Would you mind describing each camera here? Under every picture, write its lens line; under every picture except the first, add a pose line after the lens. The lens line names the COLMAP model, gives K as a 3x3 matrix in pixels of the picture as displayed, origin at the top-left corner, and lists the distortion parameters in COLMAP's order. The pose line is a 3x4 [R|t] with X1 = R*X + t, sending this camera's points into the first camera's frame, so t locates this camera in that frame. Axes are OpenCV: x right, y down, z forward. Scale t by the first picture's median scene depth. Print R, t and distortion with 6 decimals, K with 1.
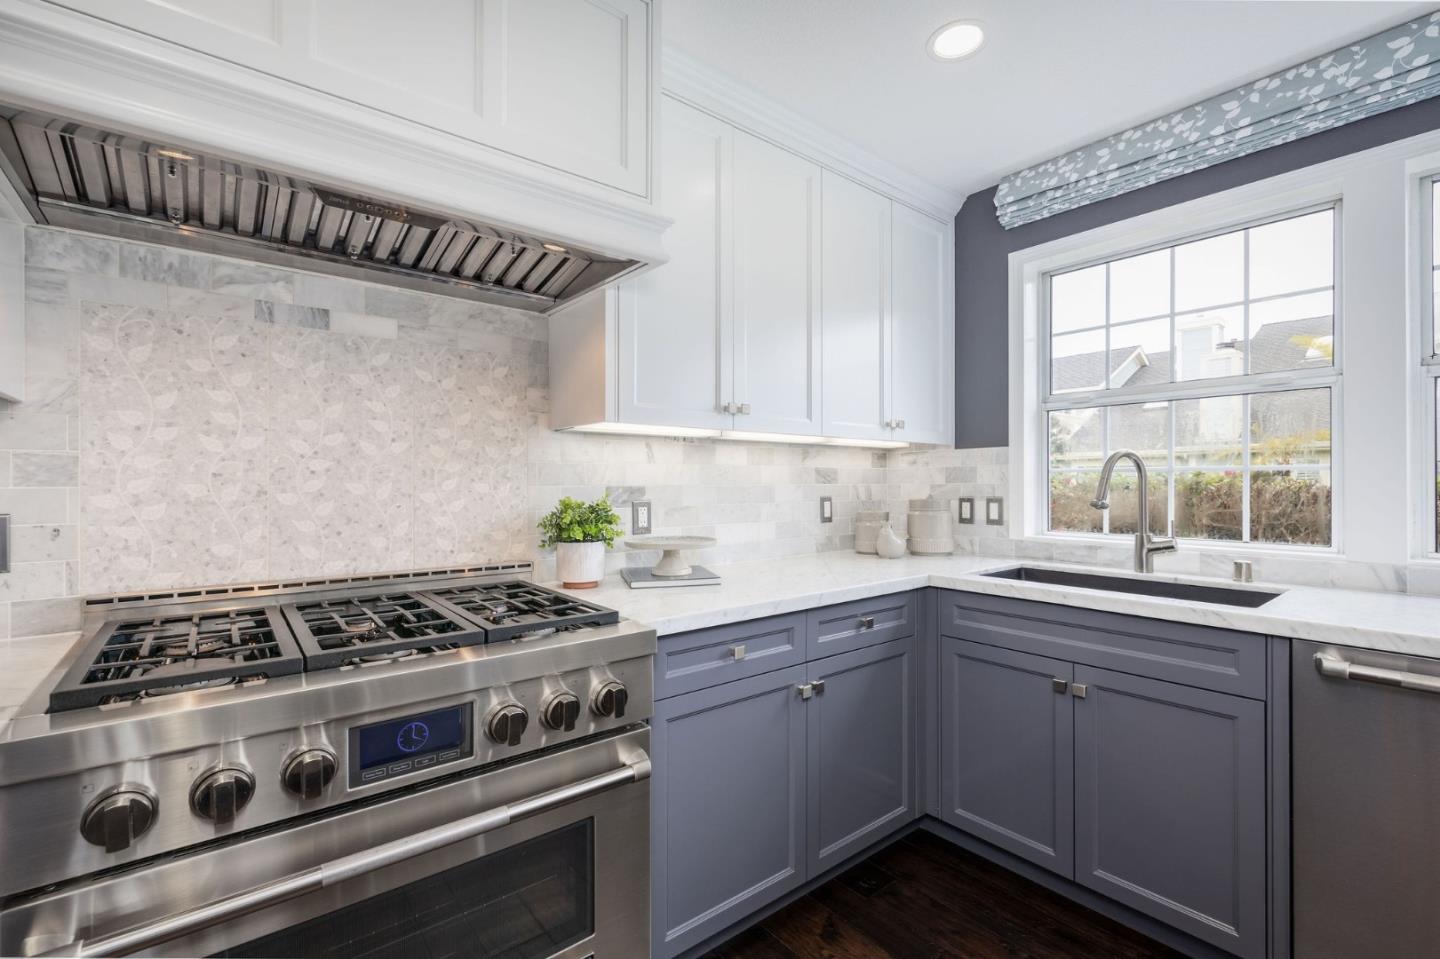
lens RADIAL K [[628.0, 0, 720.0], [0, 628.0, 479.5], [0, 0, 1]] dist [0.001069, 0.000018]
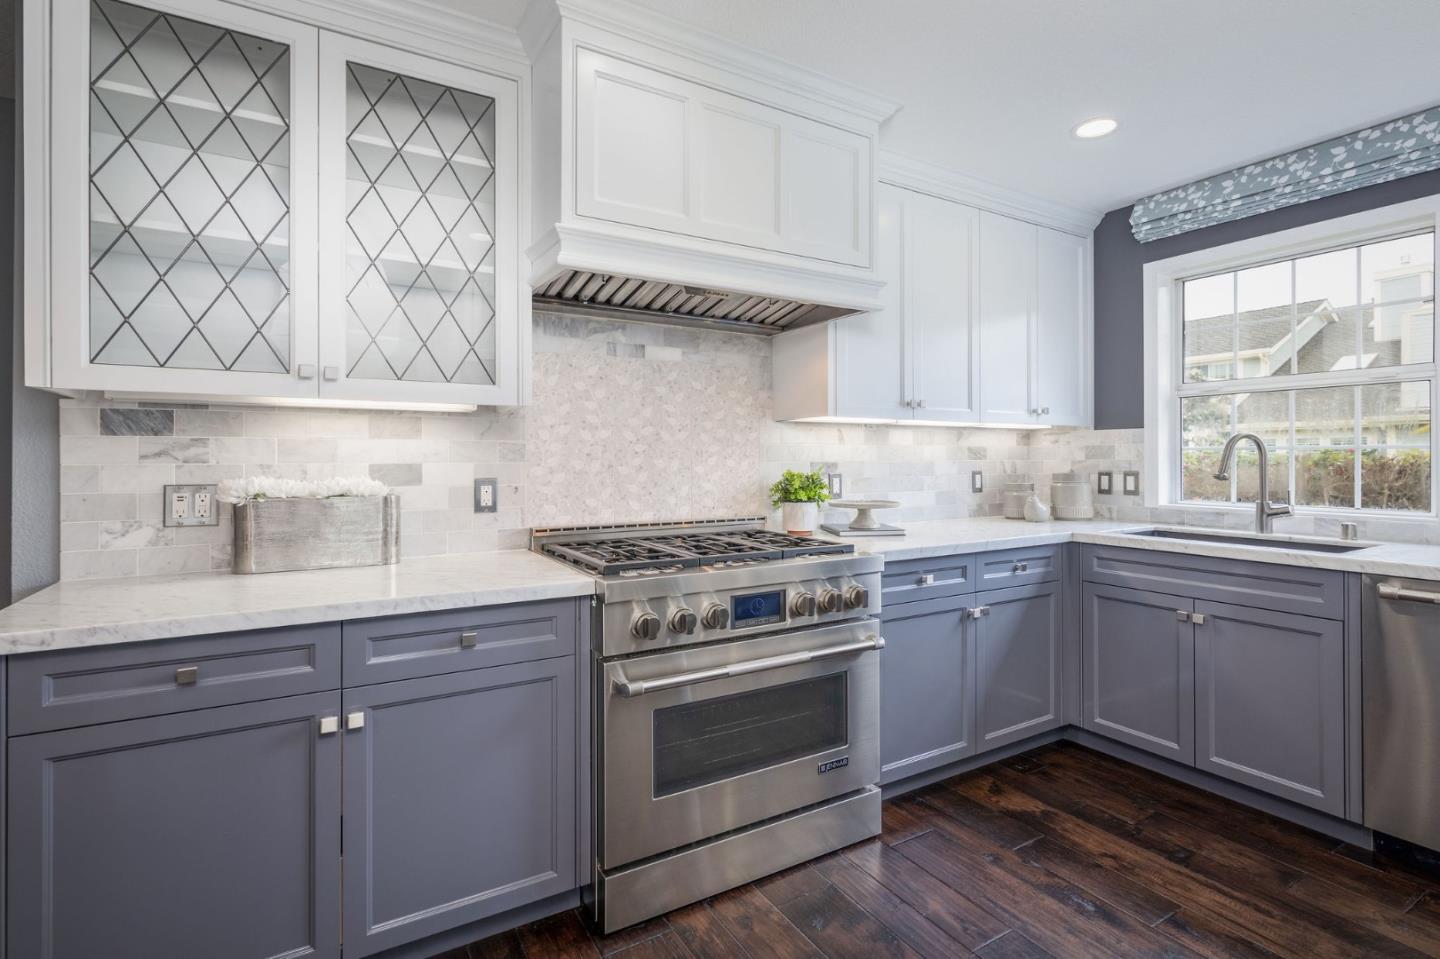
lens RADIAL K [[652.9, 0, 715.4], [0, 652.9, 454.4], [0, 0, 1]] dist [0.000249, 0.000402]
pose [[0.985927, -0.001772, -0.167166, -0.159784], [0.001687, 0.999998, -0.000648, -0.004964], [0.167167, 0.000357, 0.985929, -0.427148]]
